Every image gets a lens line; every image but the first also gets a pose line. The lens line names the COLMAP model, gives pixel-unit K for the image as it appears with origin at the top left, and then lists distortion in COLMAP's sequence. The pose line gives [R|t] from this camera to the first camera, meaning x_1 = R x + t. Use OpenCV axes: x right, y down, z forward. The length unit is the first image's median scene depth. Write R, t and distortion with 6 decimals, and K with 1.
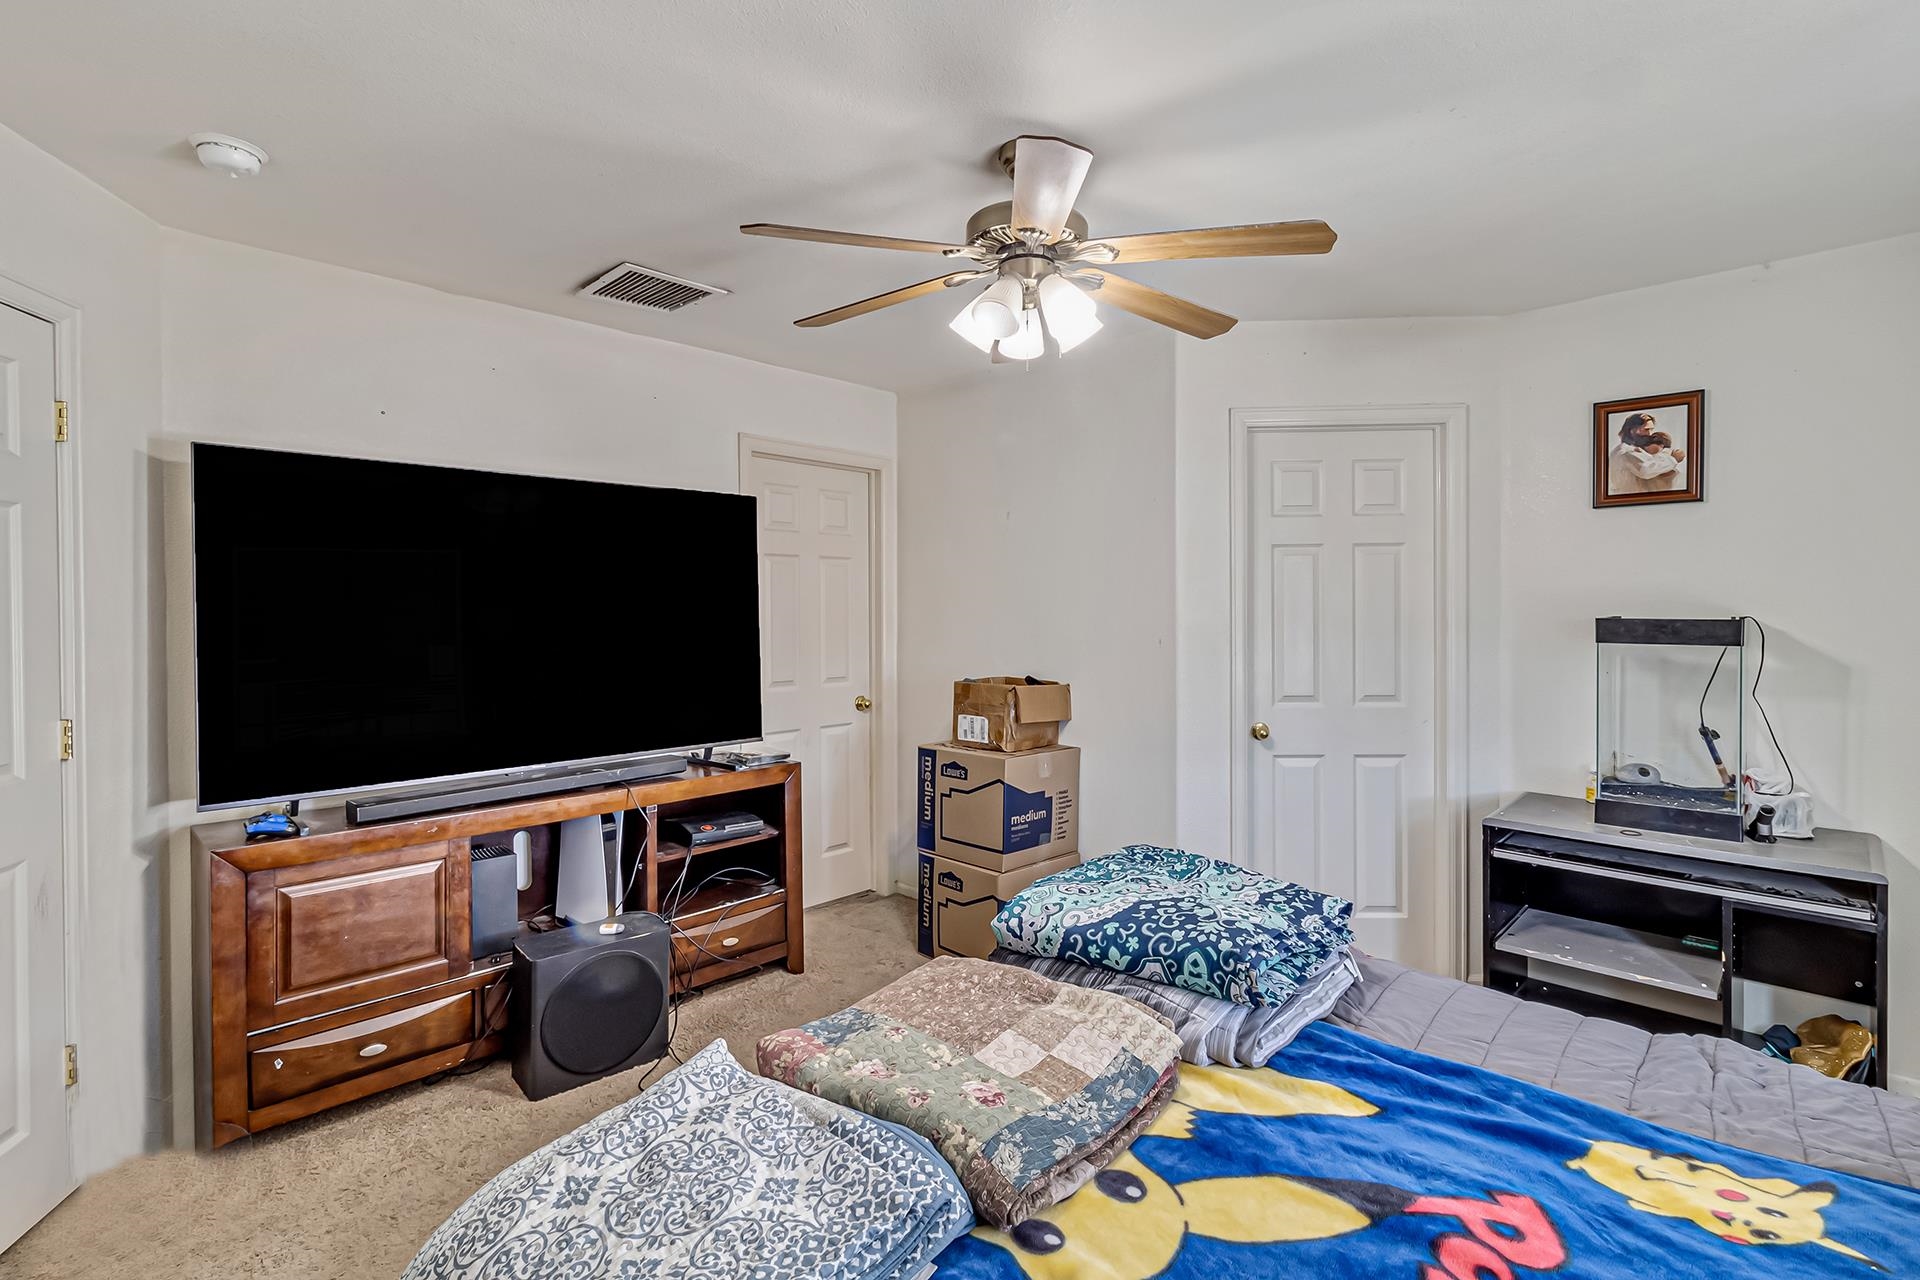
lens RADIAL K [[889.9, 0, 973.1], [0, 889.9, 603.5], [0, 0, 1]] dist [0.001884, 0.000269]
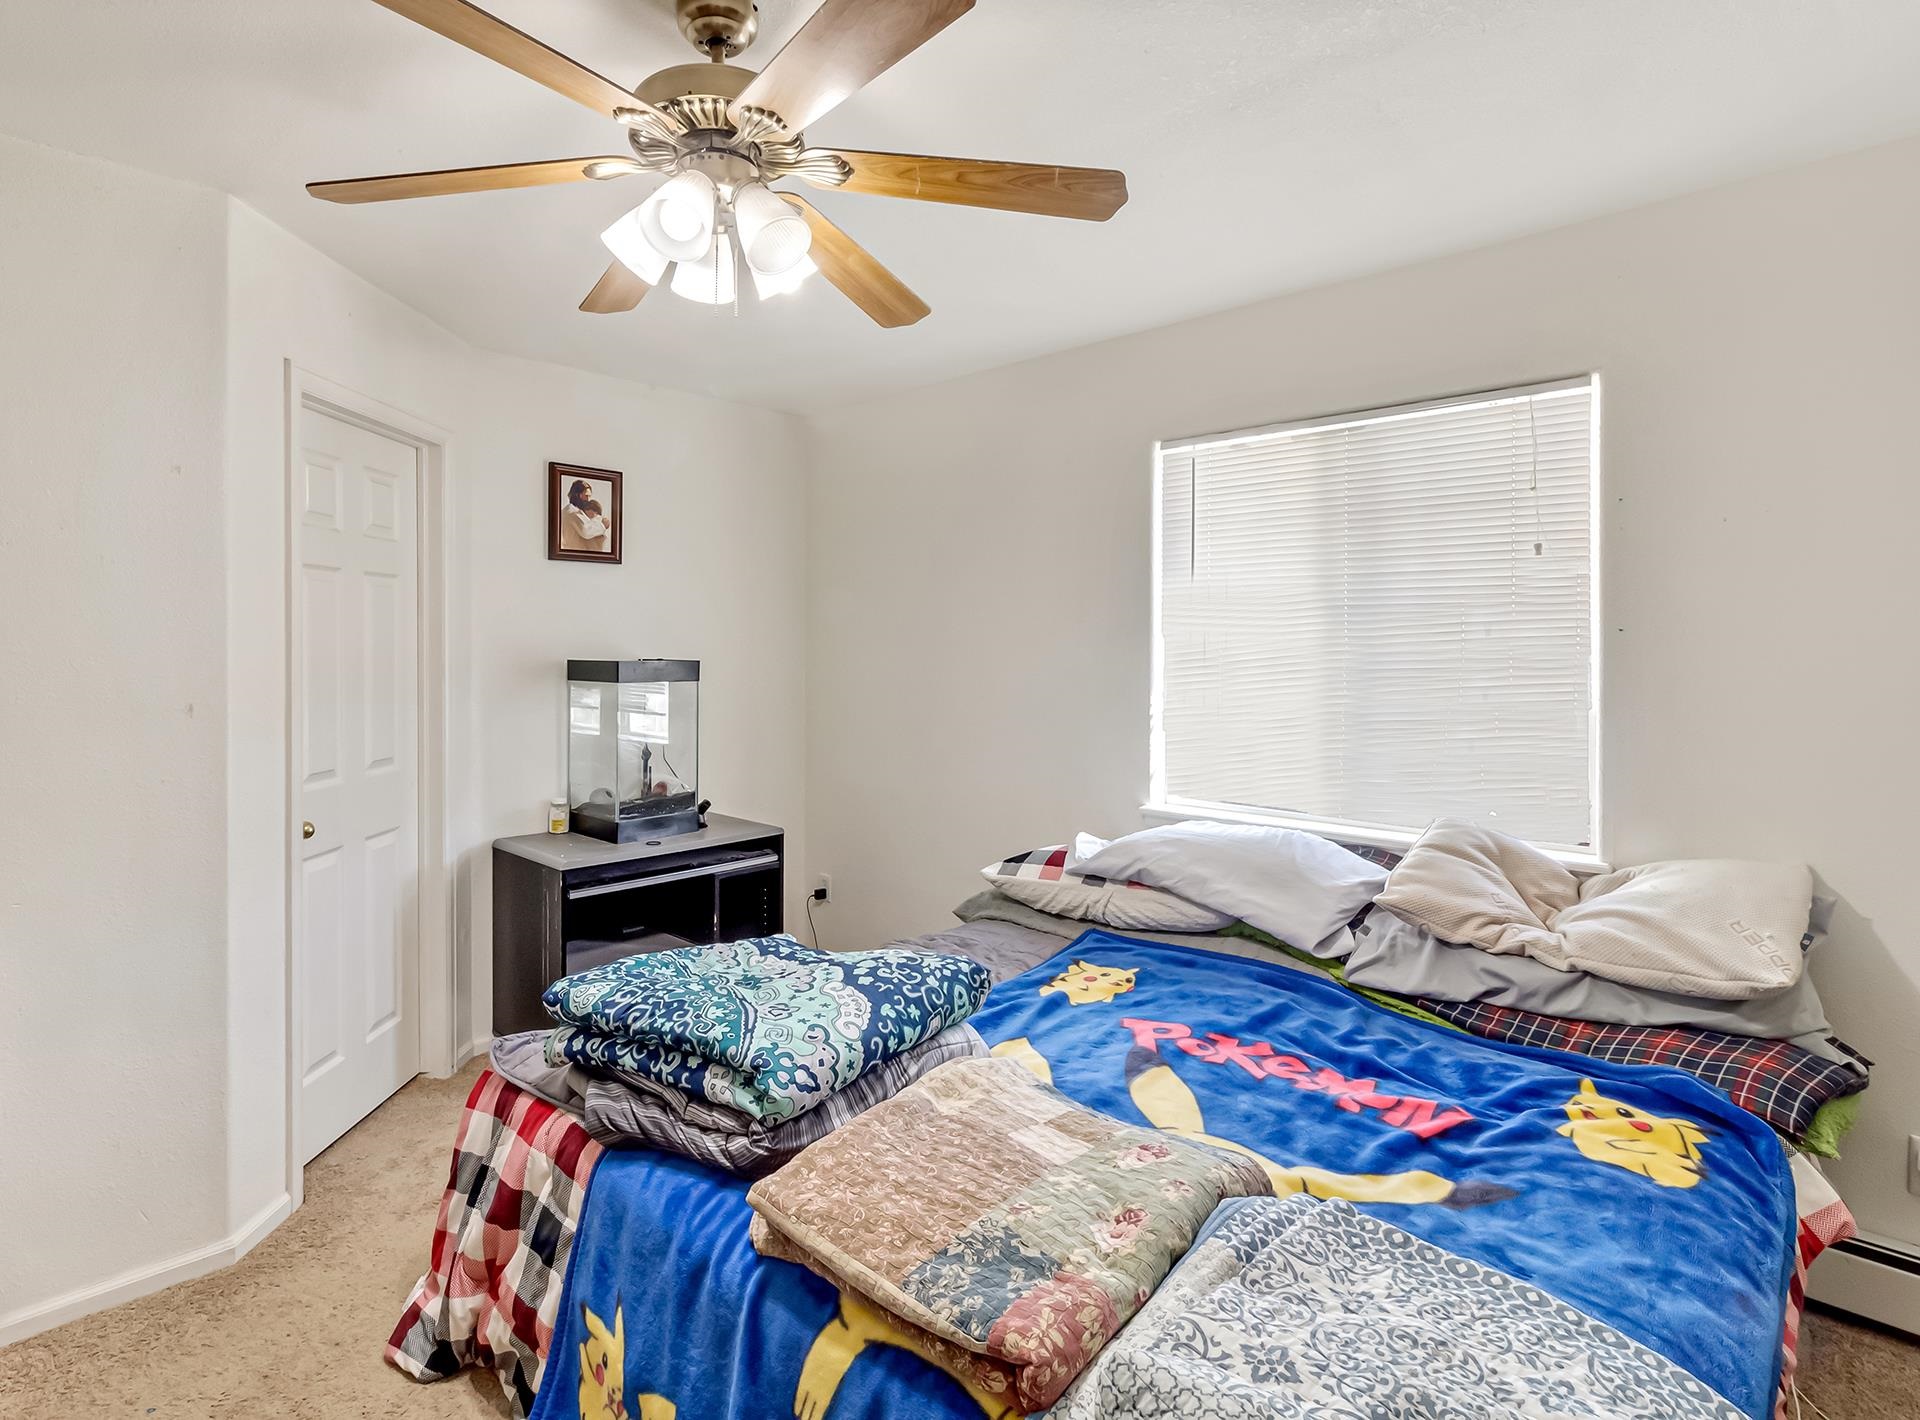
lens RADIAL K [[929.6, 0, 959.1], [0, 929.6, 632.8], [0, 0, 1]] dist [0.002393, 0.000751]
pose [[0.042536, 0.020218, 0.998890, -0.422106], [-0.000526, 0.999796, -0.020214, 0.004140], [-0.999095, 0.000334, 0.042538, 0.487024]]
